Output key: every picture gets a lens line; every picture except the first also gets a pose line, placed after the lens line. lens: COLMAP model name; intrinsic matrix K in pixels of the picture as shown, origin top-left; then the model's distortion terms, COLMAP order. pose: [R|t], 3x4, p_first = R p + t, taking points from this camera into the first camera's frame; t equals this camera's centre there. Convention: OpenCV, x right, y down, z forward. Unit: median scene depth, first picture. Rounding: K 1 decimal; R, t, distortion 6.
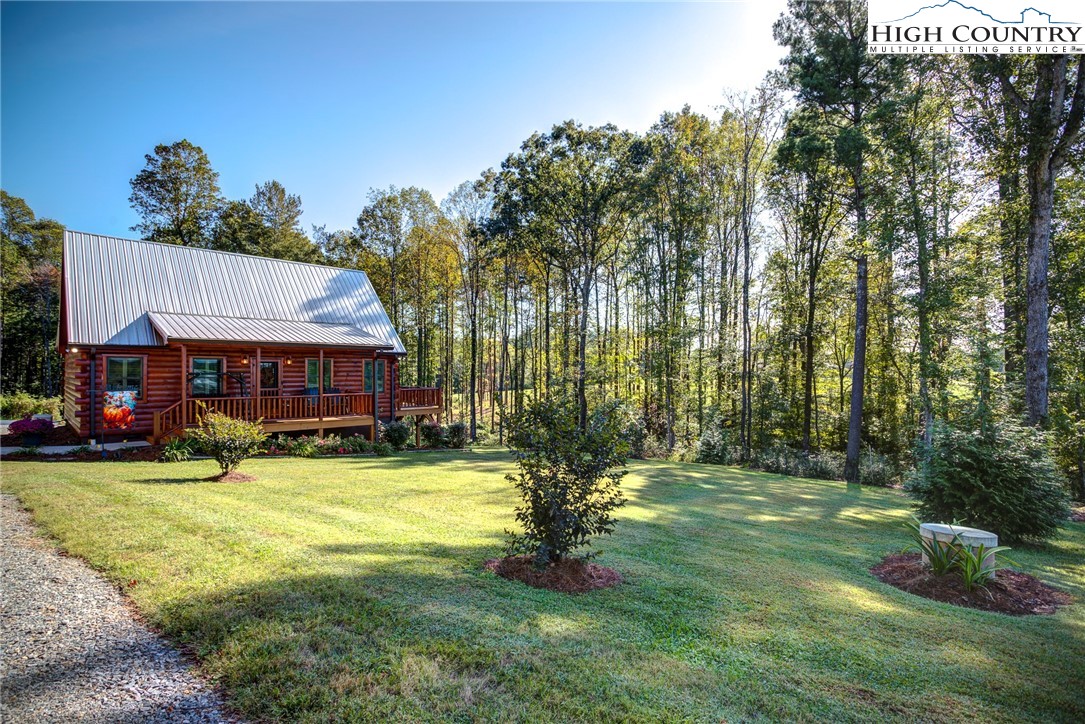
lens RADIAL K [[519.3, 0, 537.3], [0, 519.3, 367.7], [0, 0, 1]] dist [-0.004958, 0.000639]
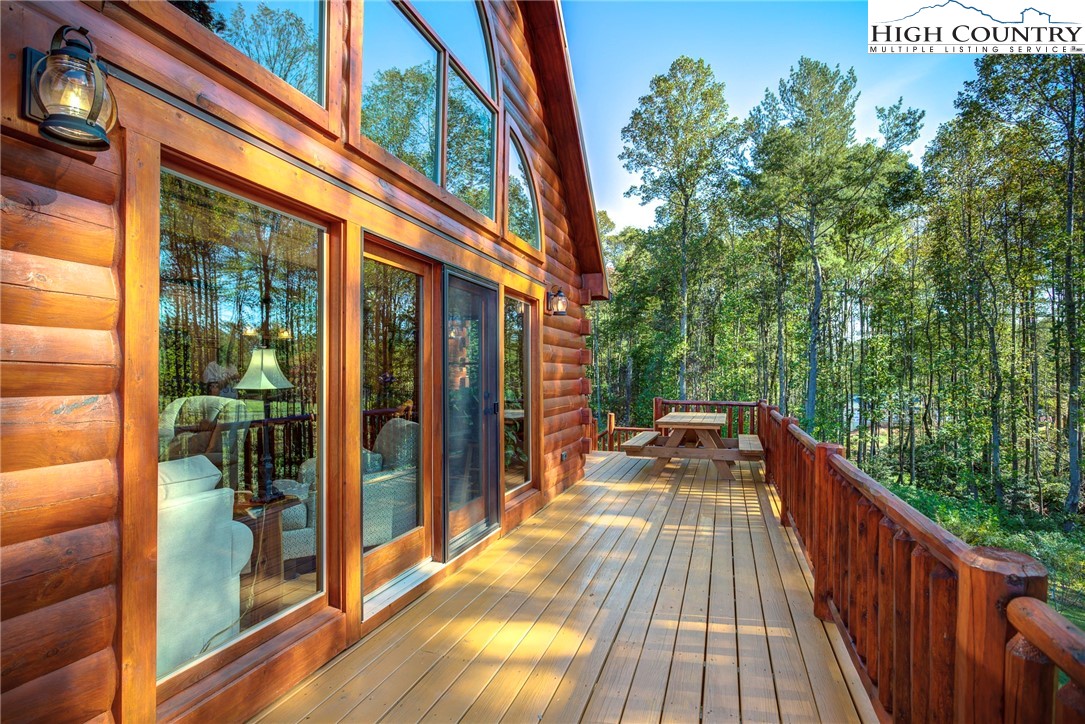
lens RADIAL K [[534.4, 0, 541.2], [0, 534.4, 366.0], [0, 0, 1]] dist [0.001827, 0.006168]
pose [[0.456376, -0.015749, -0.889648, -0.279694], [0.006131, 0.999875, -0.014556, 0.031223], [0.889766, 0.001189, 0.456415, 1.325902]]
